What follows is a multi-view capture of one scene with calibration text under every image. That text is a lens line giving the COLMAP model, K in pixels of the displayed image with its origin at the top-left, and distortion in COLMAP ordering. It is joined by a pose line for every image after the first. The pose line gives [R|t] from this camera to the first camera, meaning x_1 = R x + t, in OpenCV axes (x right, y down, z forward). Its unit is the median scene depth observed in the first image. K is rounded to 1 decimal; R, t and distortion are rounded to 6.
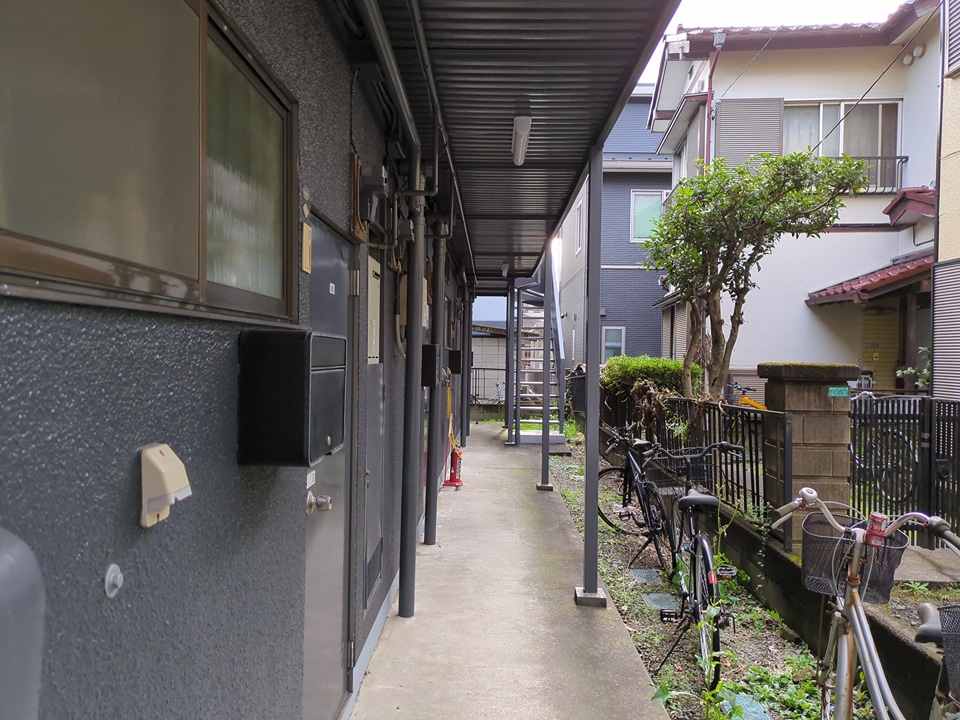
lens RADIAL K [[724.2, 0, 480.0], [0, 724.2, 360.0], [0, 0, 1]] dist [0.041001, -0.010777]
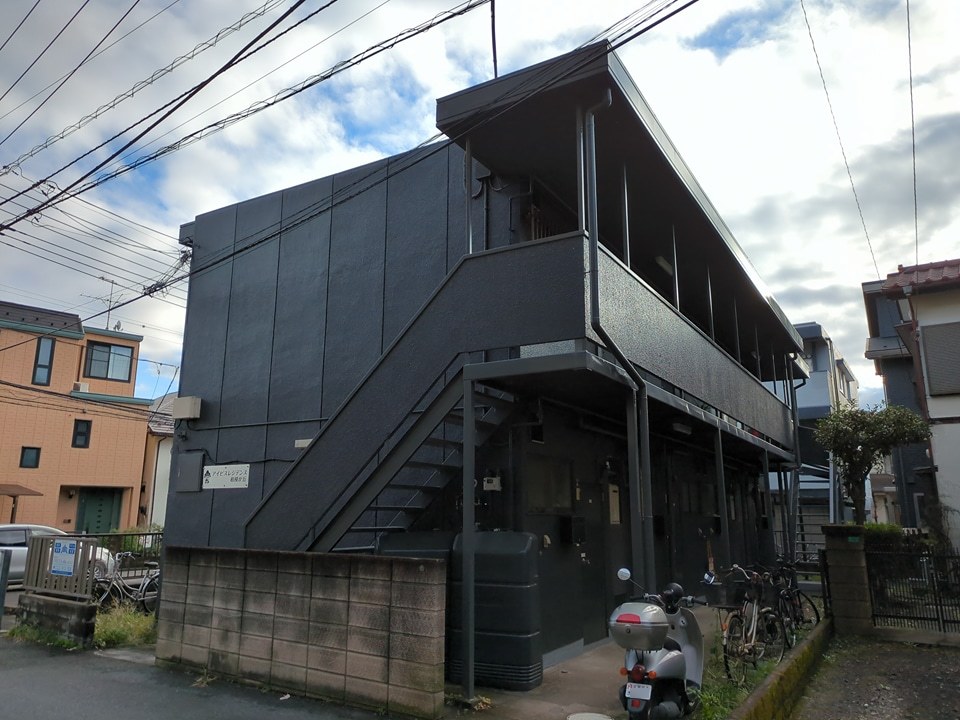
lens RADIAL K [[724.2, 0, 480.0], [0, 724.2, 360.0], [0, 0, 1]] dist [0.041001, -0.010777]
pose [[0.879665, -0.106572, -0.463500, 1.034534], [0.001679, 0.975260, -0.221054, 0.009044], [0.475591, 0.193675, 0.858081, -2.405736]]
